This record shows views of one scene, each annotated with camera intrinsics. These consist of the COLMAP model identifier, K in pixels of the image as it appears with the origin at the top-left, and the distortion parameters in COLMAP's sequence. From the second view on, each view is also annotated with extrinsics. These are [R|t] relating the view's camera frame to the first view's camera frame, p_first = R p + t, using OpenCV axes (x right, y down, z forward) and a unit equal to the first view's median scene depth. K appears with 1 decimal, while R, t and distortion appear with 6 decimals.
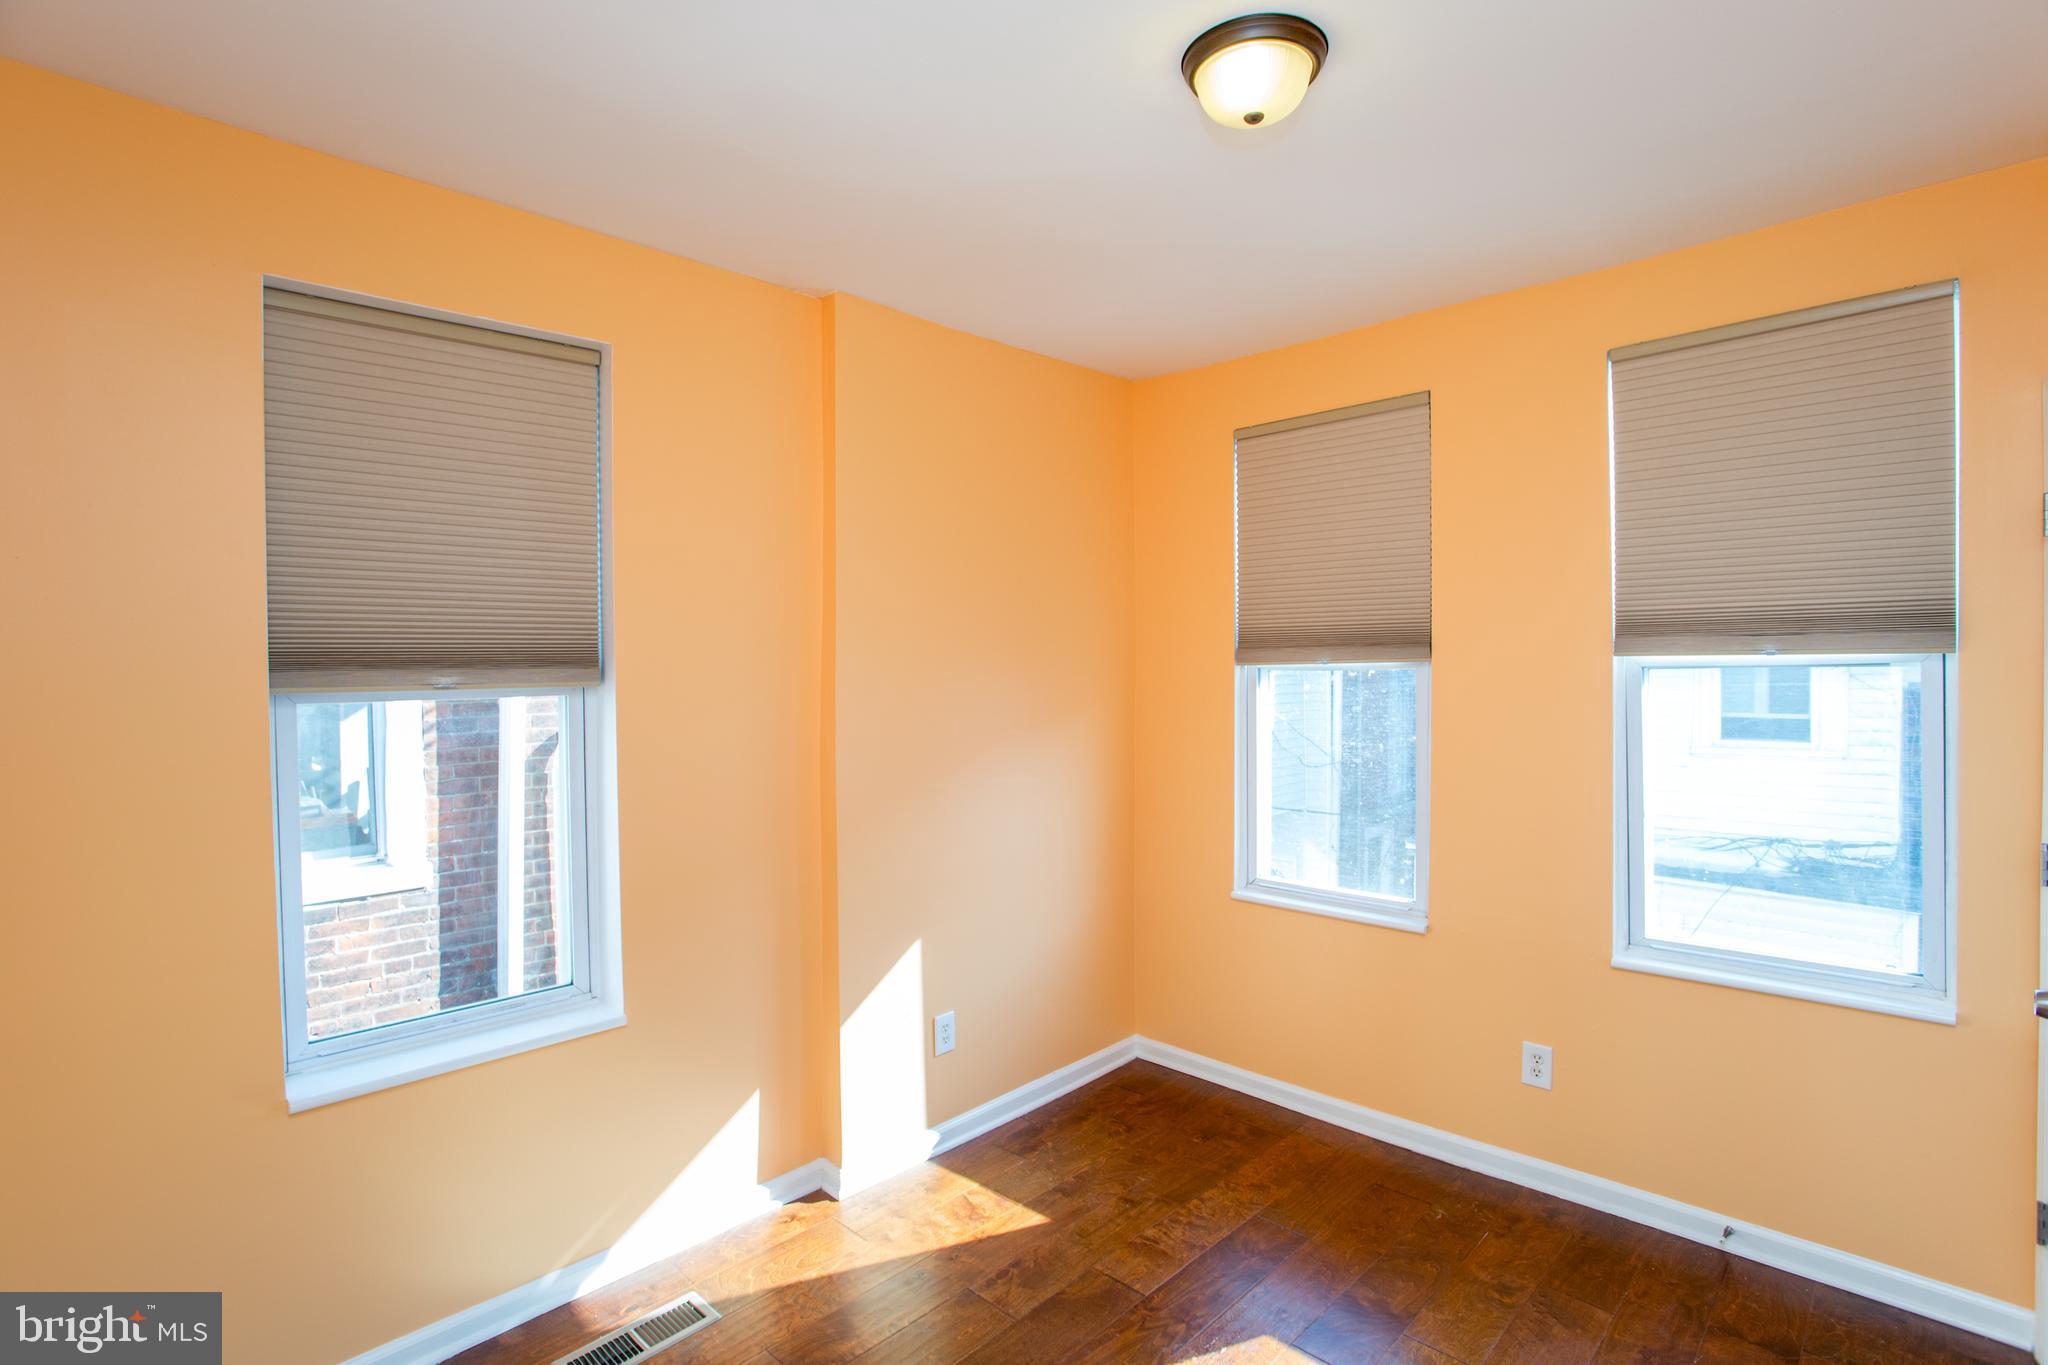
lens RADIAL K [[990.8, 0, 1016.4], [0, 990.8, 665.6], [0, 0, 1]] dist [-0.071170, 0.026209]
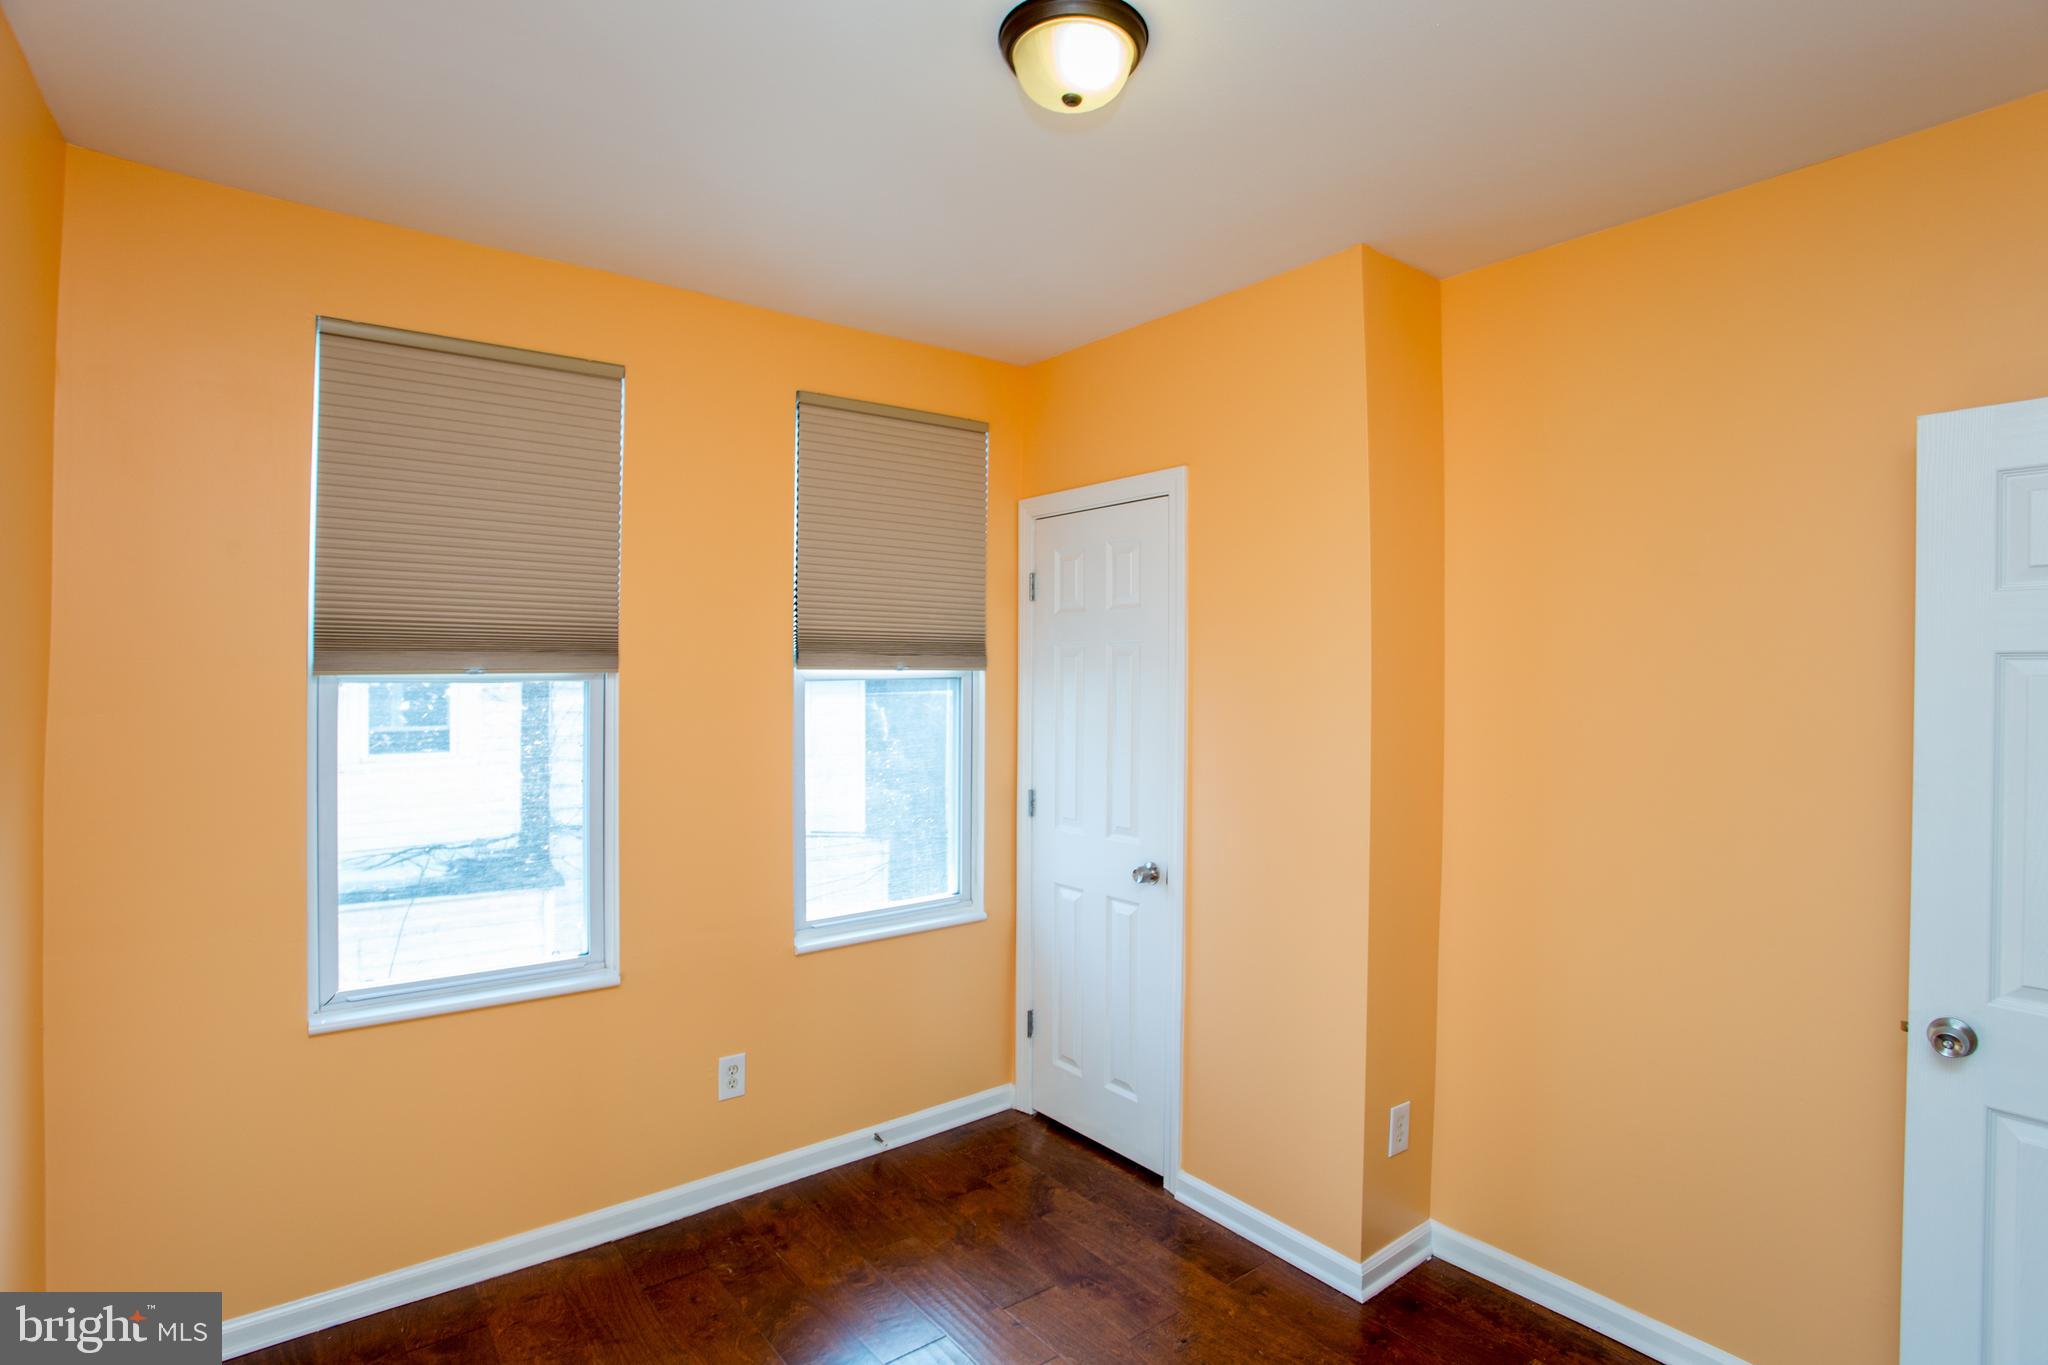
lens RADIAL K [[990.8, 0, 1022.7], [0, 990.8, 672.1], [0, 0, 1]] dist [-0.071170, 0.026209]
pose [[0.130806, 0.010820, 0.991349, -0.429483], [-0.001916, 0.999941, -0.010661, 0.004128], [-0.991406, -0.000505, 0.130819, 0.567932]]
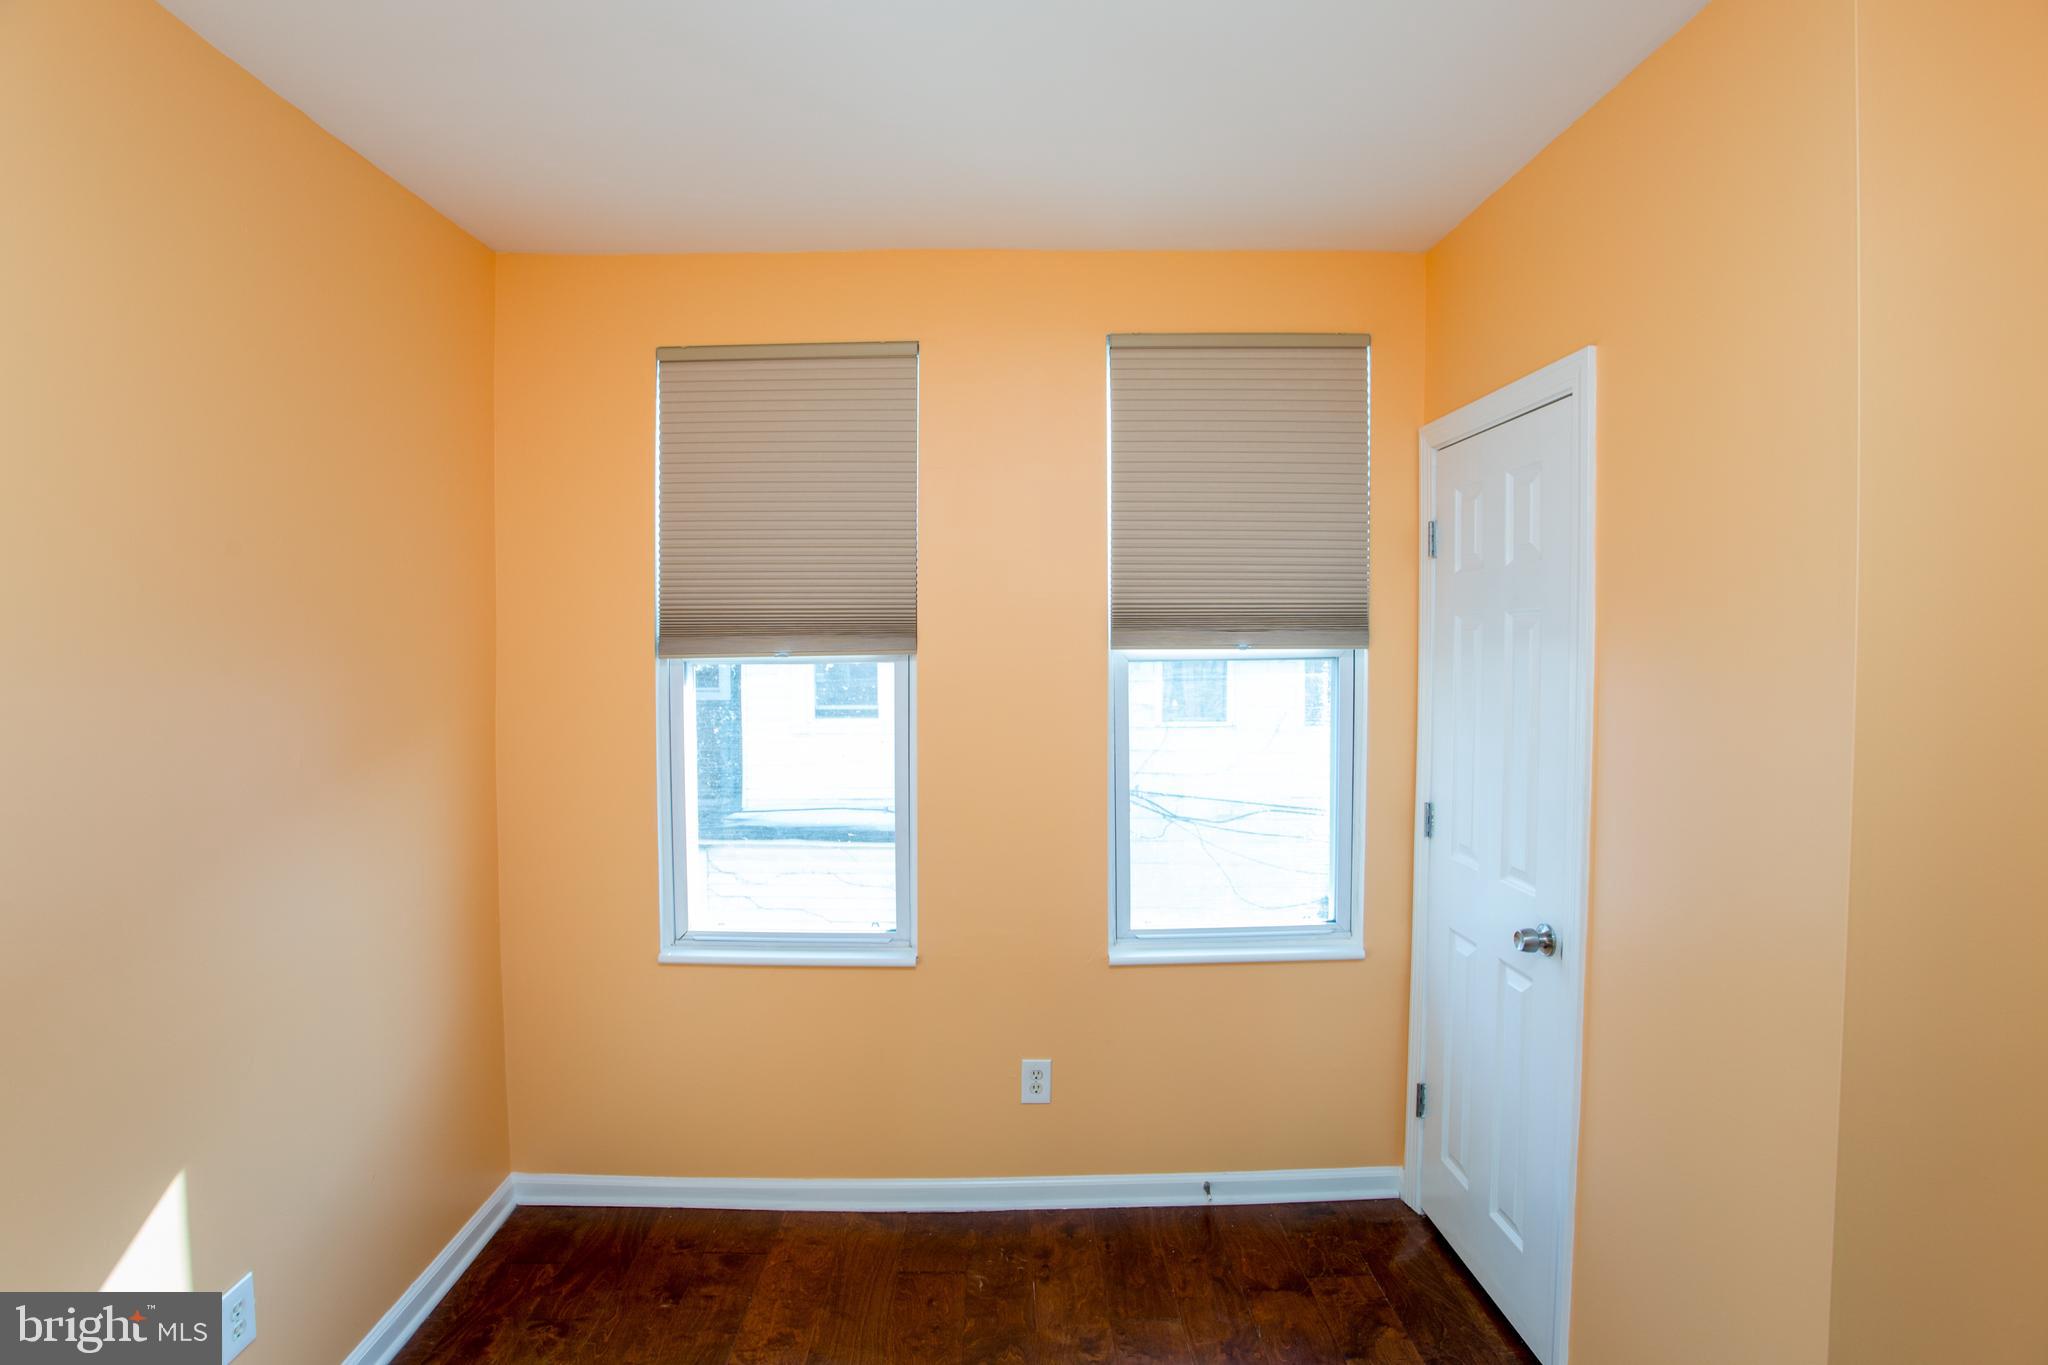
lens RADIAL K [[990.8, 0, 1018.0], [0, 990.8, 675.3], [0, 0, 1]] dist [-0.071170, 0.026209]
pose [[0.703584, -0.017719, 0.710391, -0.149639], [-0.000819, 0.999668, 0.025746, -0.009019], [-0.710612, -0.018696, 0.703336, 0.342782]]
